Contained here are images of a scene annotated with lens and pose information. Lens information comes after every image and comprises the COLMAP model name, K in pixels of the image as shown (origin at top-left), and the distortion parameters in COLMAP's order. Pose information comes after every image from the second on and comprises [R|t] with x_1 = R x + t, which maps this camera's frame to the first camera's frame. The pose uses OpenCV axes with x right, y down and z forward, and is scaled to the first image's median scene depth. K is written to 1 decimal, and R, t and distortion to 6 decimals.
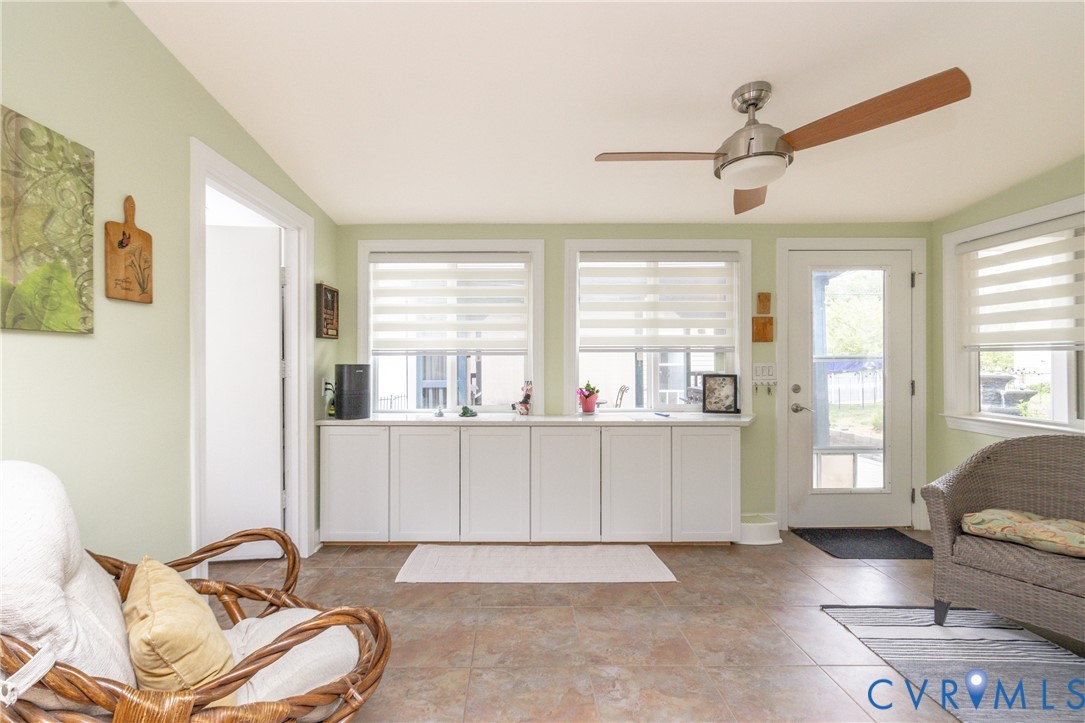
lens RADIAL K [[455.4, 0, 533.1], [0, 455.4, 361.1], [0, 0, 1]] dist [-0.004083, -0.001191]
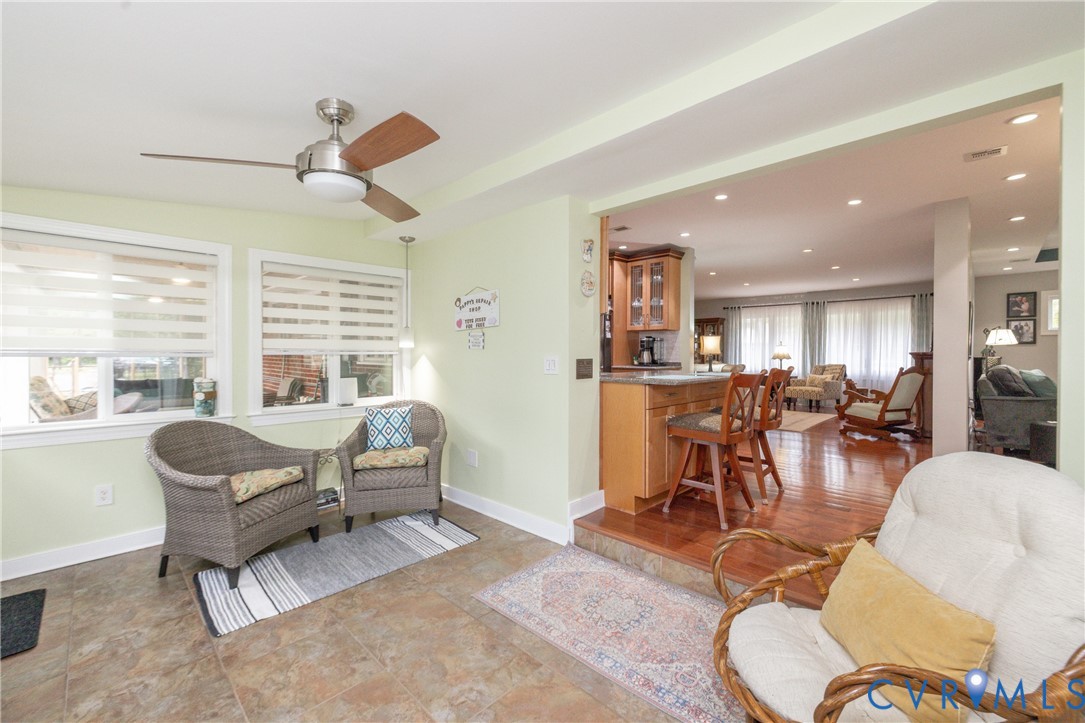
lens RADIAL K [[455.4, 0, 535.2], [0, 455.4, 359.4], [0, 0, 1]] dist [-0.004083, -0.001191]
pose [[-0.692310, -0.008595, 0.721549, -0.413210], [-0.002504, 0.999952, 0.009509, -0.027086], [-0.721596, 0.004777, -0.692298, 1.015474]]
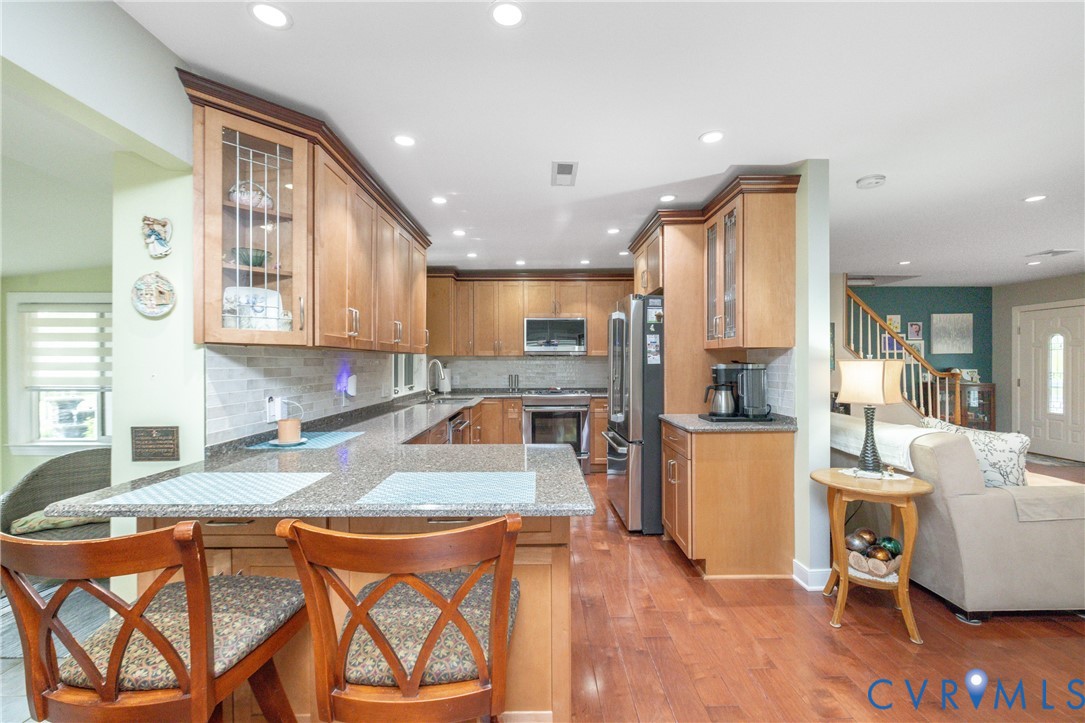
lens RADIAL K [[455.4, 0, 535.9], [0, 455.4, 363.4], [0, 0, 1]] dist [-0.004083, -0.001191]
pose [[0.010927, 0.003900, 0.999933, -0.315959], [-0.000984, 0.999992, -0.003889, -0.109023], [-0.999940, -0.000942, 0.010931, -0.474334]]
